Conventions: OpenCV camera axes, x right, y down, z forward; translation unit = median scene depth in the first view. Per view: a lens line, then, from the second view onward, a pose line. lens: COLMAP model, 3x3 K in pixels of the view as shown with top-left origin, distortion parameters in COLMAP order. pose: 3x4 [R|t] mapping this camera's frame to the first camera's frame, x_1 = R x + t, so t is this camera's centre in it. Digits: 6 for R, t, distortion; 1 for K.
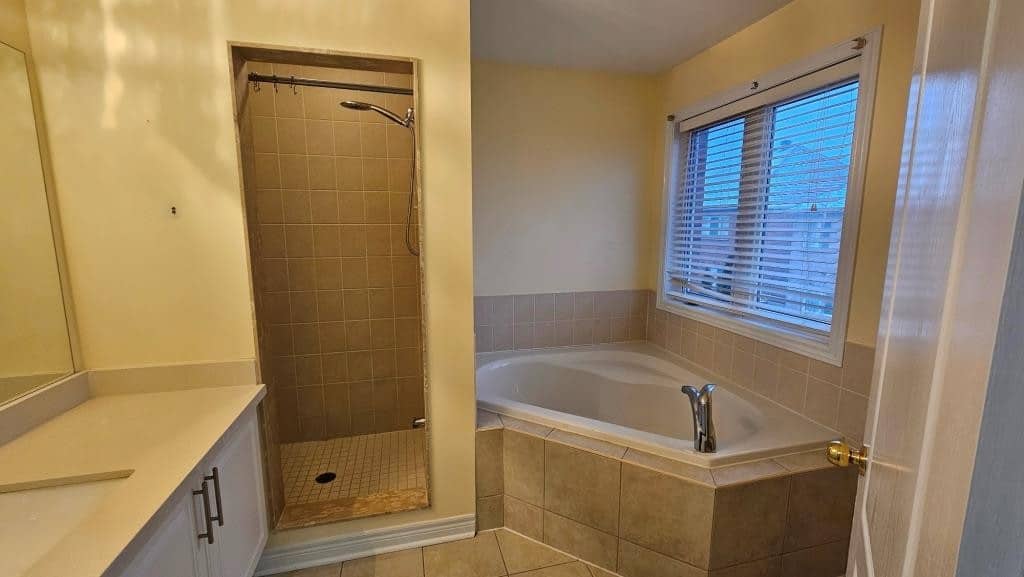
lens RADIAL K [[417.5, 0, 509.0], [0, 417.5, 291.1], [0, 0, 1]] dist [-0.005350, 0.000656]
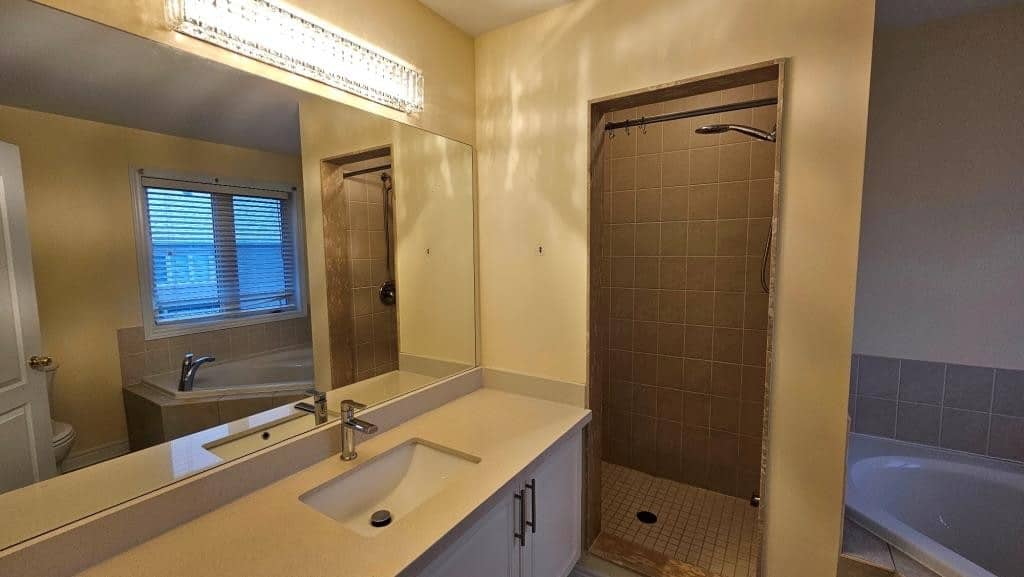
lens RADIAL K [[417.5, 0, 511.4], [0, 417.5, 288.6], [0, 0, 1]] dist [-0.005350, 0.000656]
pose [[0.678219, 0.059014, -0.732487, 0.035879], [-0.102797, 0.994589, -0.015050, -0.047398], [0.727635, 0.085505, 0.680615, 0.104313]]
